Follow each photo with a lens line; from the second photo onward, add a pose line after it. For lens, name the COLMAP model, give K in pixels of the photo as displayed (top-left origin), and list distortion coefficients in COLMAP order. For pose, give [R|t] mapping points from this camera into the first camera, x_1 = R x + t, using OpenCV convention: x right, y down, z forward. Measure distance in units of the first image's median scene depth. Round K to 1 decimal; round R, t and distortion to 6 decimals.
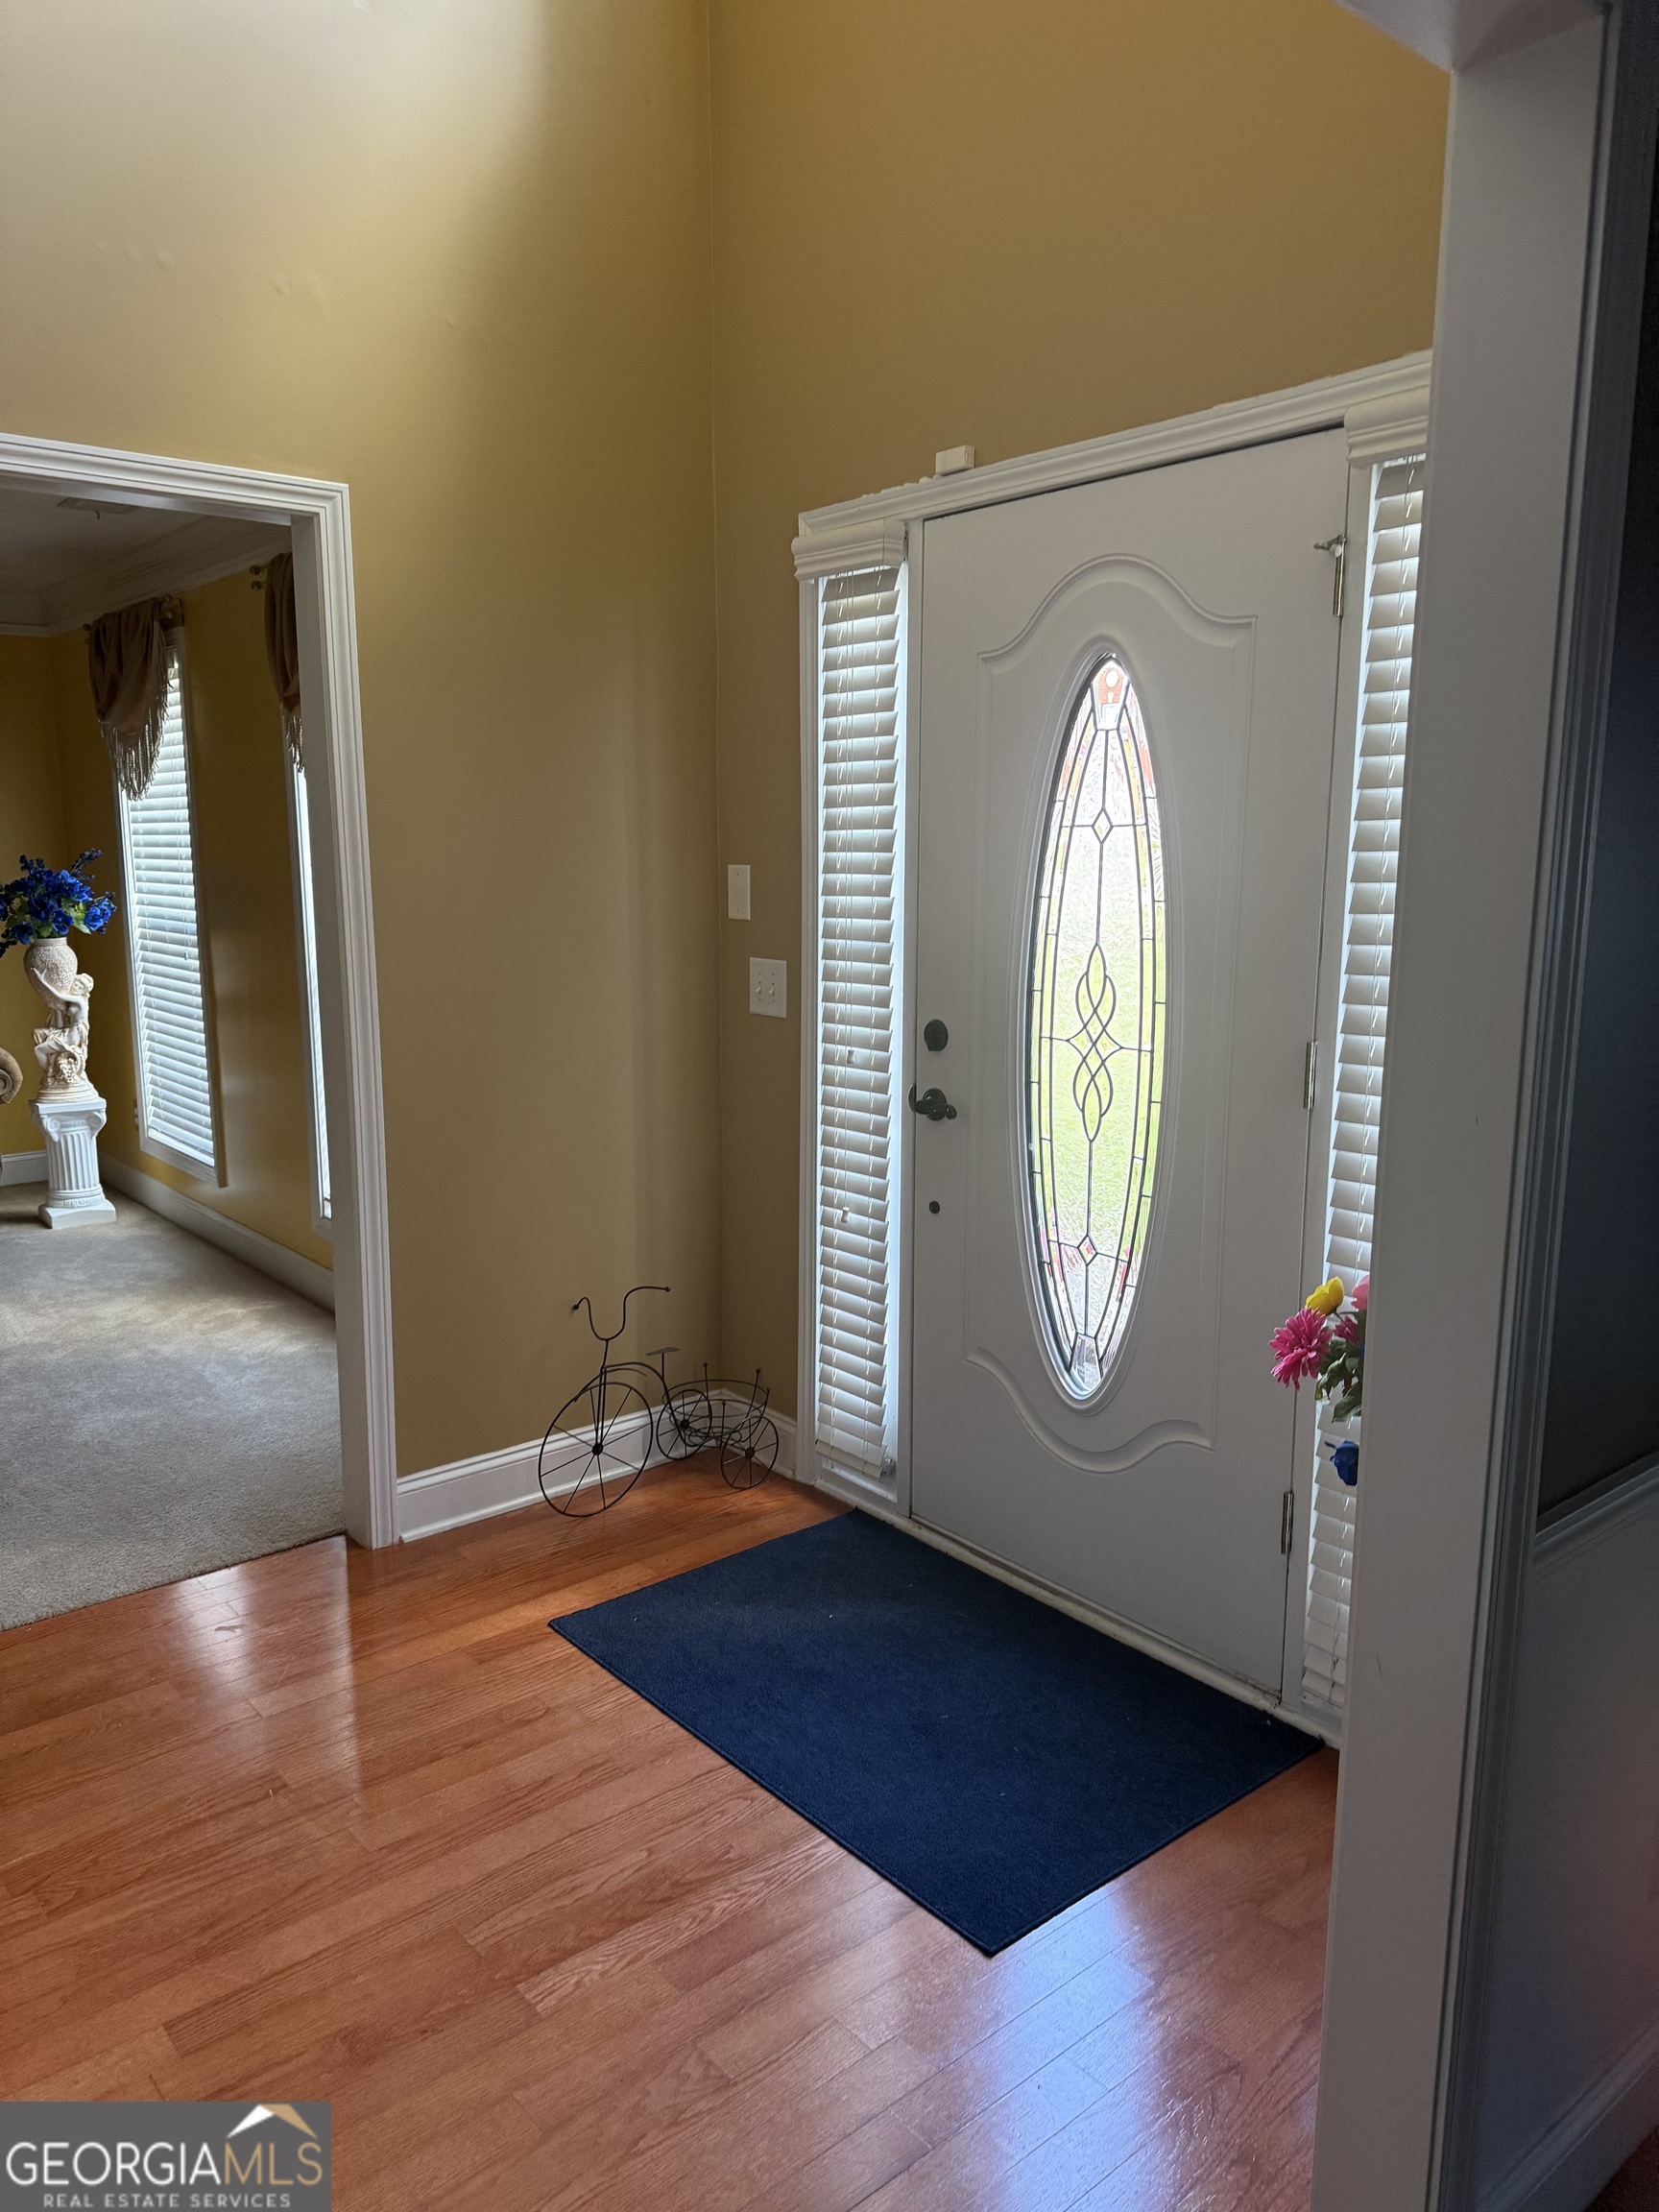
lens RADIAL K [[1563.8, 0, 827.2], [0, 1563.8, 1111.5], [0, 0, 1]] dist [0.020302, -0.027582]
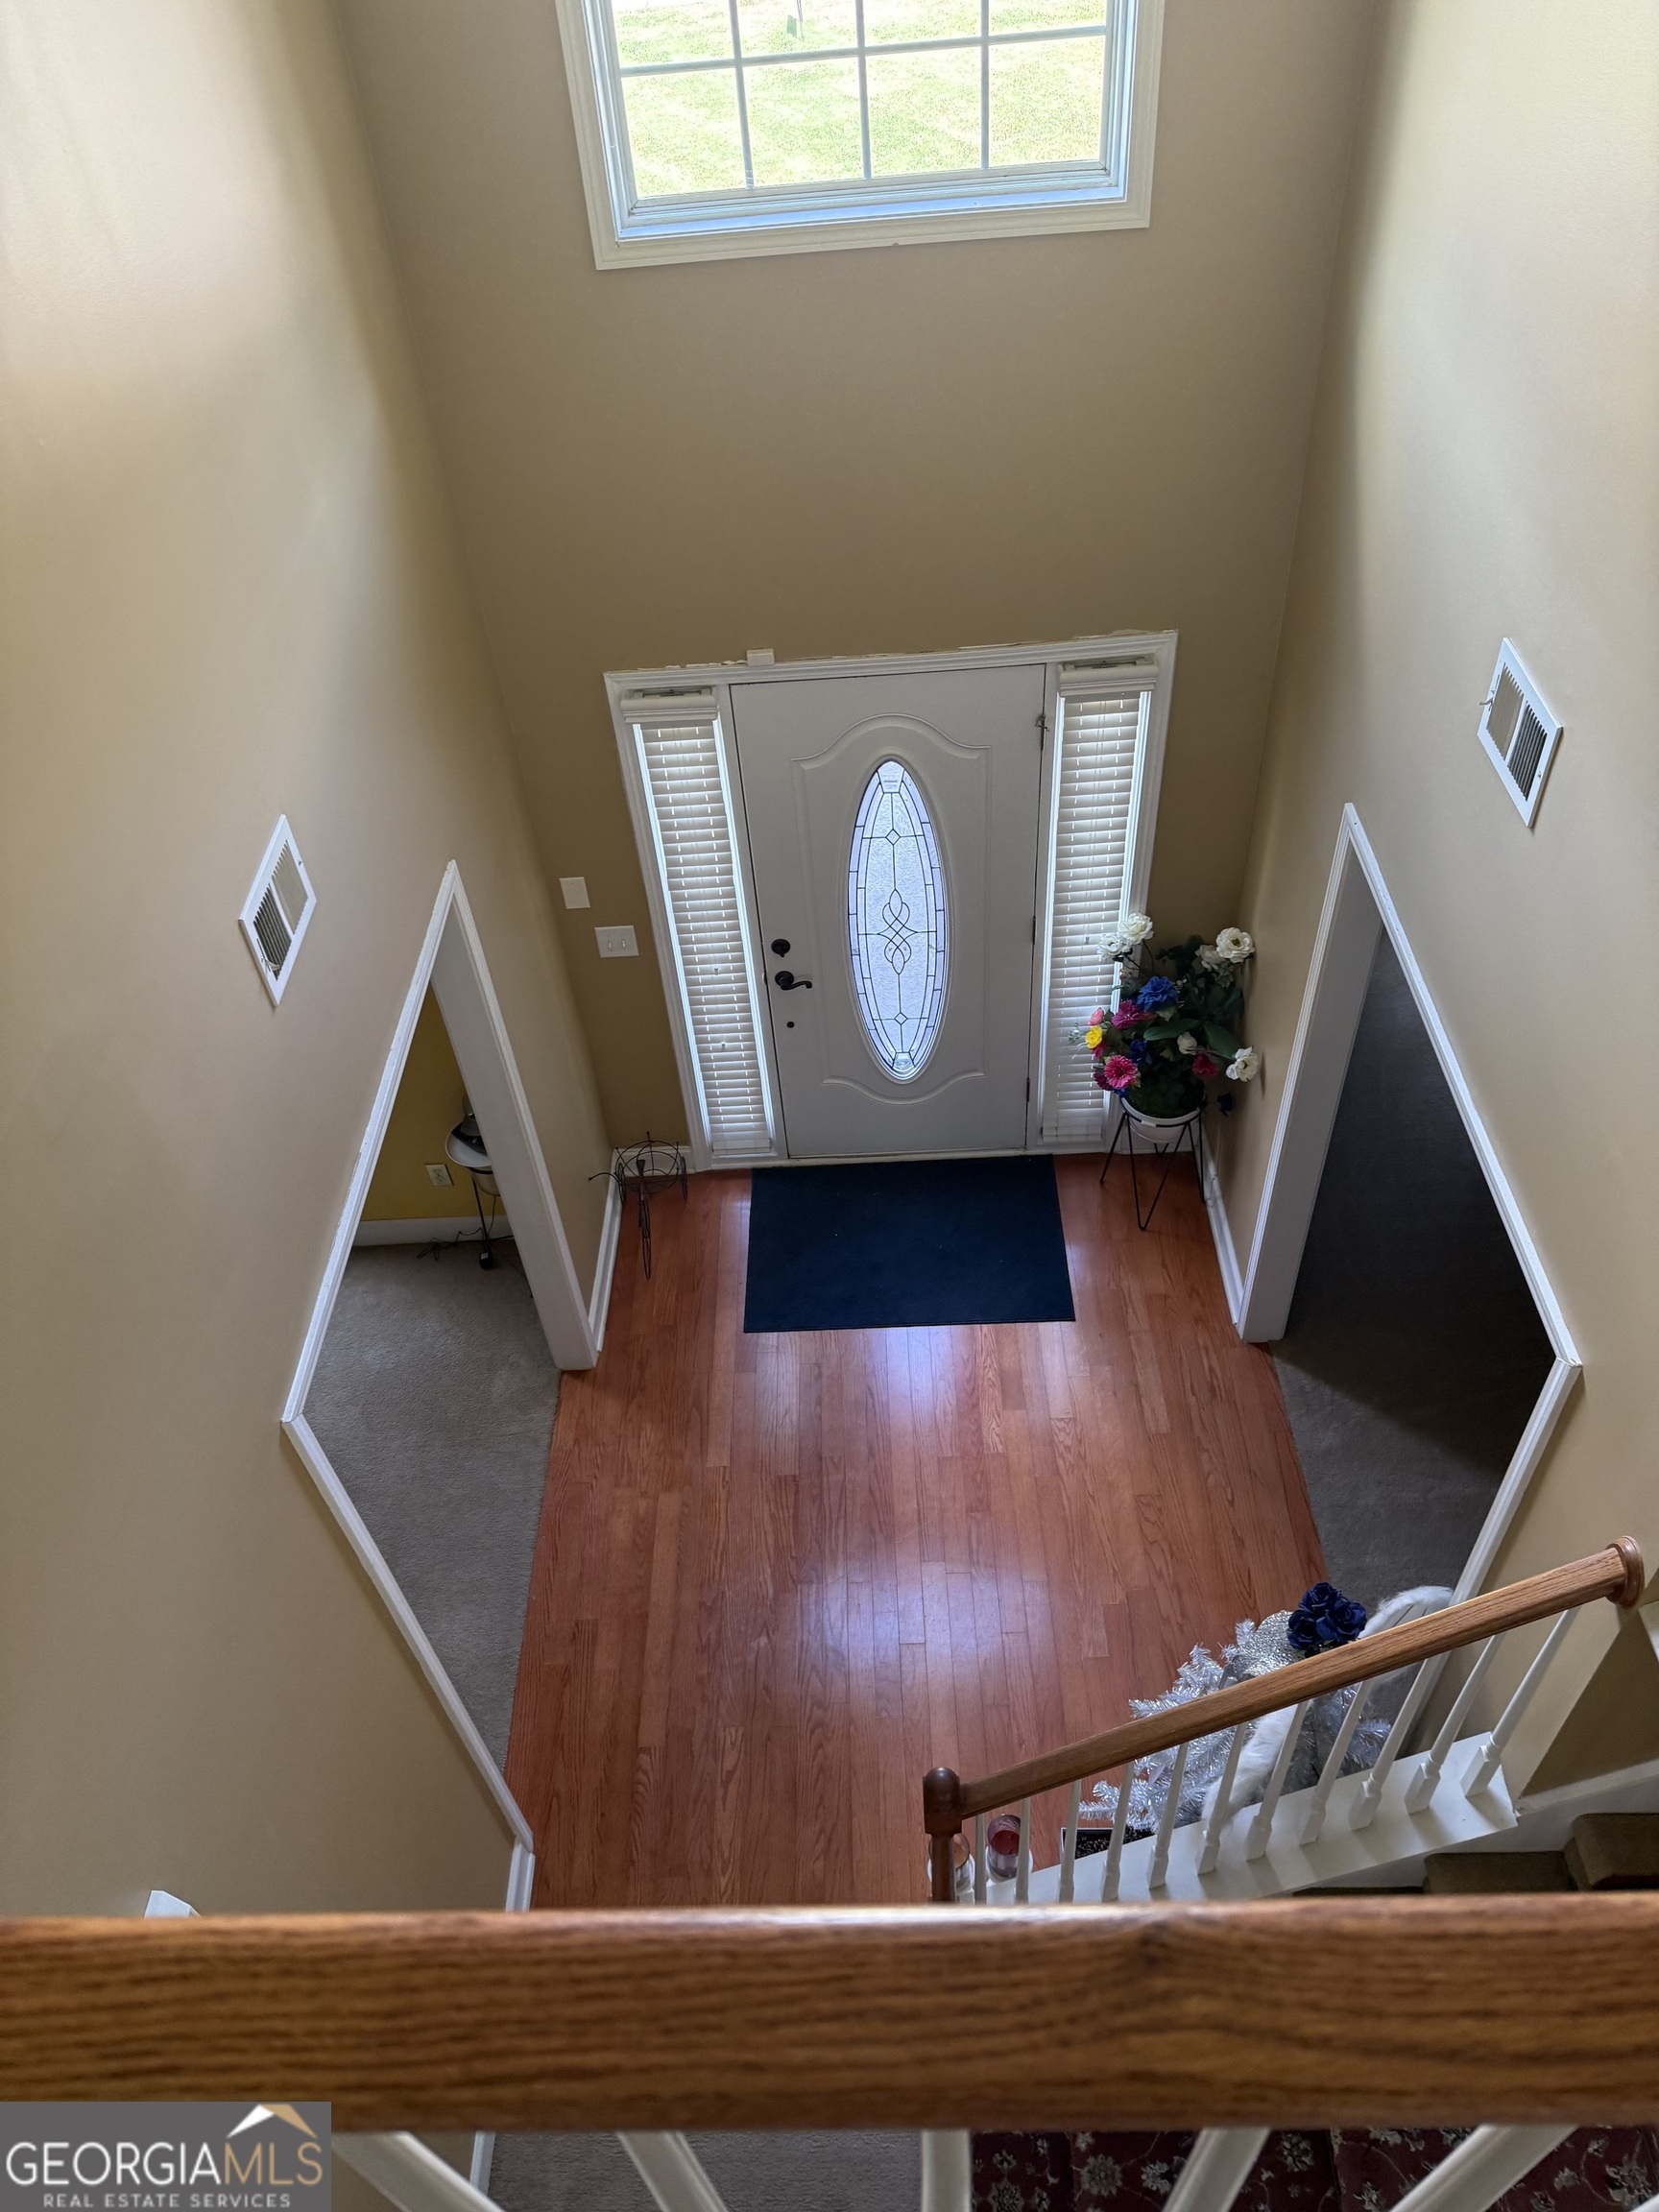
lens RADIAL K [[1563.8, 0, 831.1], [0, 1563.8, 1104.9], [0, 0, 1]] dist [0.020302, -0.027582]
pose [[0.640556, -0.573317, 0.510878, -0.920774], [0.193114, 0.764168, 0.615430, -1.019132], [-0.743233, -0.295560, 0.600208, -0.109863]]
